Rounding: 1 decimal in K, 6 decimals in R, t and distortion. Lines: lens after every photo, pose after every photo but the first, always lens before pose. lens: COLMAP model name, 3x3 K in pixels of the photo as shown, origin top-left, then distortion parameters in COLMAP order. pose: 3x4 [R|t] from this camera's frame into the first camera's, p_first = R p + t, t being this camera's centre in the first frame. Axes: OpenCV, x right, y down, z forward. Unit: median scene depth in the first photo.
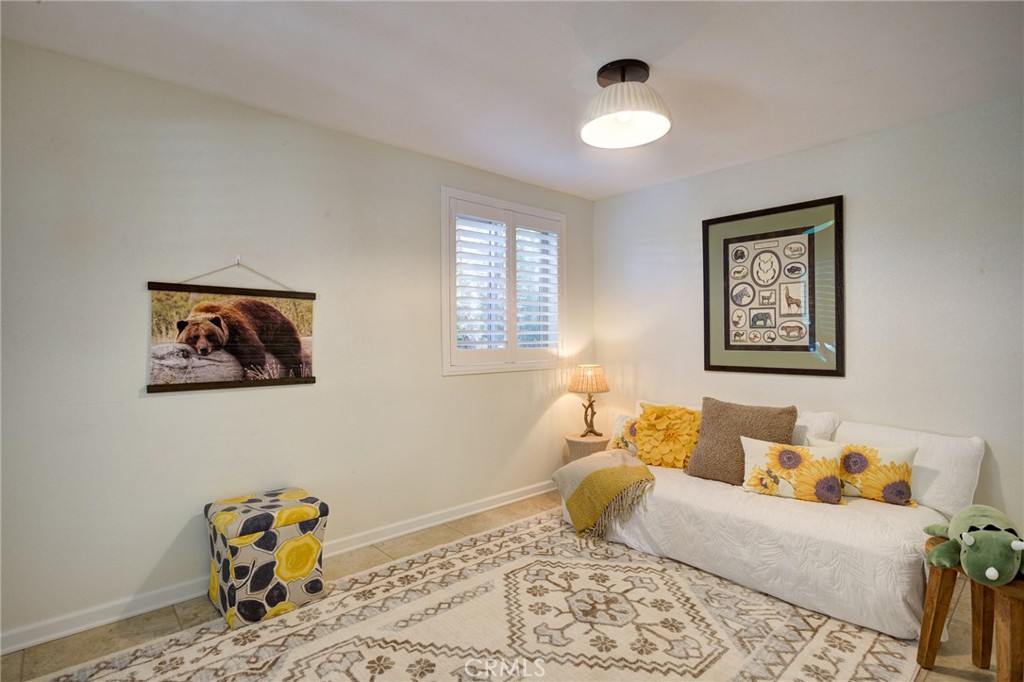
lens RADIAL K [[530.7, 0, 512.0], [0, 530.7, 341.0], [0, 0, 1]] dist [0.001342, 0.002487]
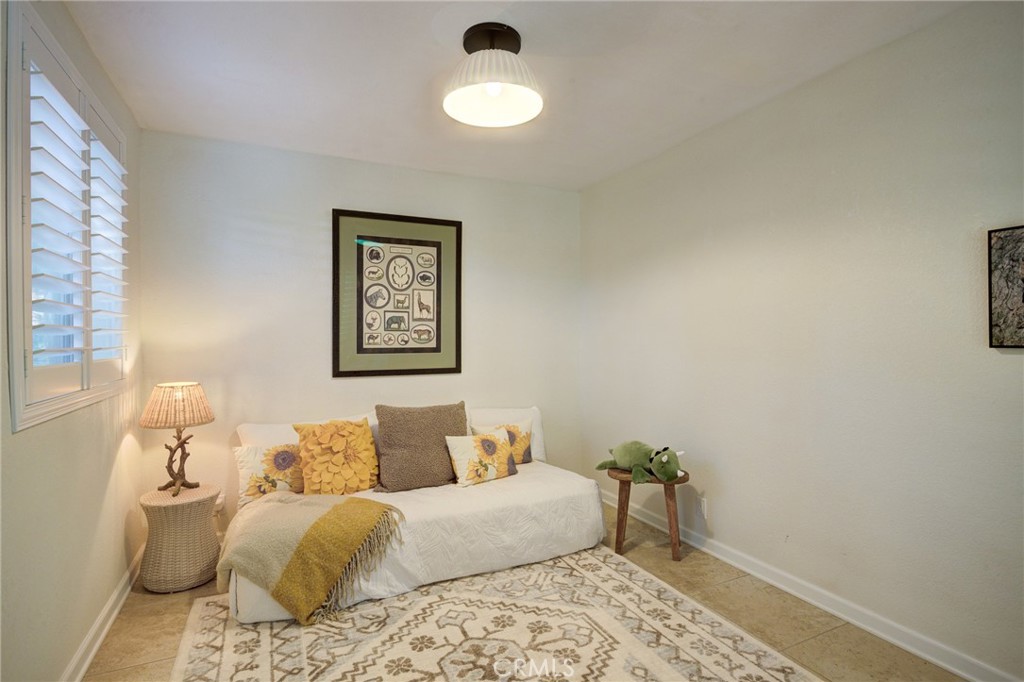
lens RADIAL K [[521.0, 0, 512.0], [0, 521.0, 341.0], [0, 0, 1]] dist [-0.005323, 0.000400]
pose [[0.252807, -0.002164, 0.967514, -0.450315], [0.008047, 0.999968, 0.000134, -0.003584], [-0.967483, 0.007751, 0.252816, 0.546355]]
